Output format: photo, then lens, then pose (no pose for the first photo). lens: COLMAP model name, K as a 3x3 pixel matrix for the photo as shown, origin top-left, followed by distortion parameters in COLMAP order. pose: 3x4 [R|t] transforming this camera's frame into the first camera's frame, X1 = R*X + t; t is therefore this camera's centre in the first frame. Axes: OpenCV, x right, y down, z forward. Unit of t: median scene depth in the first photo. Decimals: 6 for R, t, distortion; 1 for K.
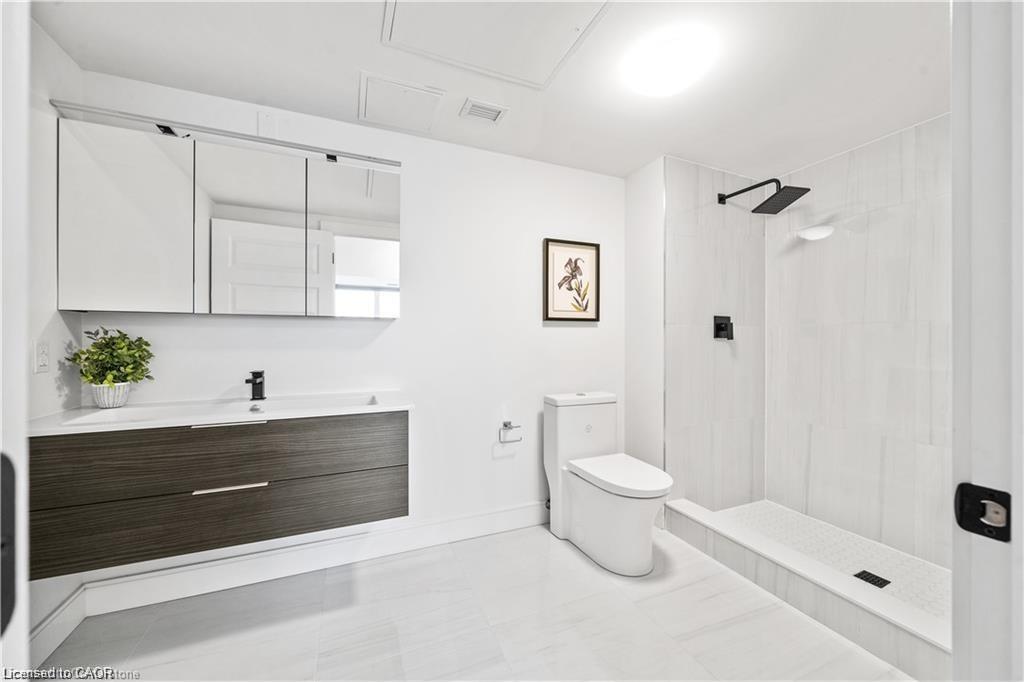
lens RADIAL K [[380.7, 0, 505.8], [0, 380.7, 339.8], [0, 0, 1]] dist [-0.009473, -0.000056]
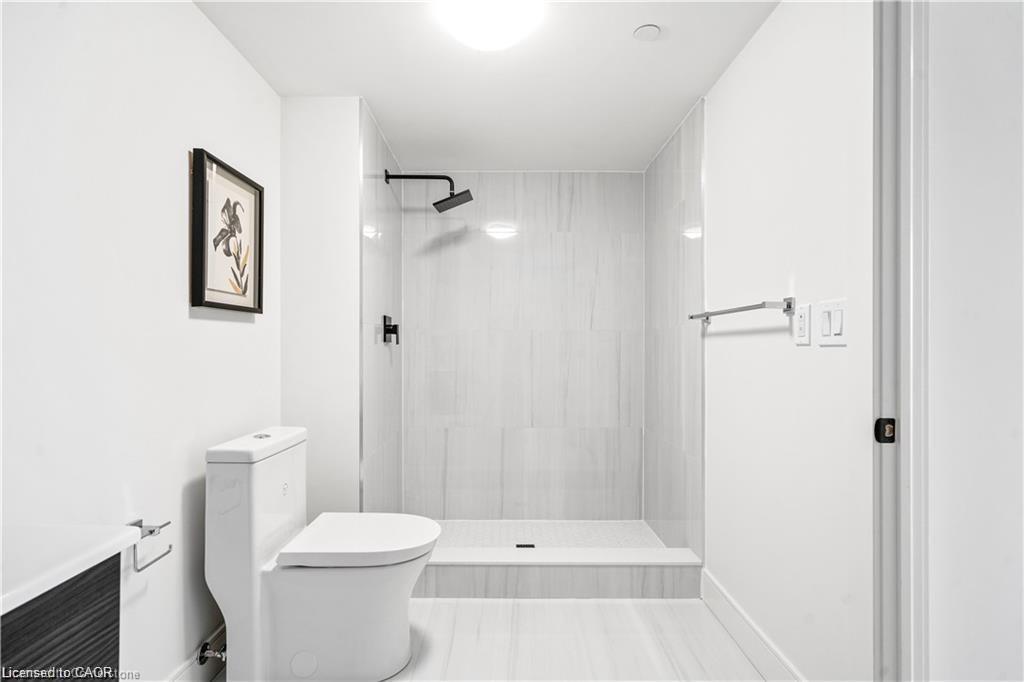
lens RADIAL K [[498.2, 0, 509.4], [0, 498.2, 344.1], [0, 0, 1]] dist [0.005360, 0.000079]
pose [[0.378966, 0.003500, 0.925404, -0.357788], [-0.003129, 0.999992, -0.002501, 0.001537], [-0.925405, -0.001948, 0.378974, 0.335523]]
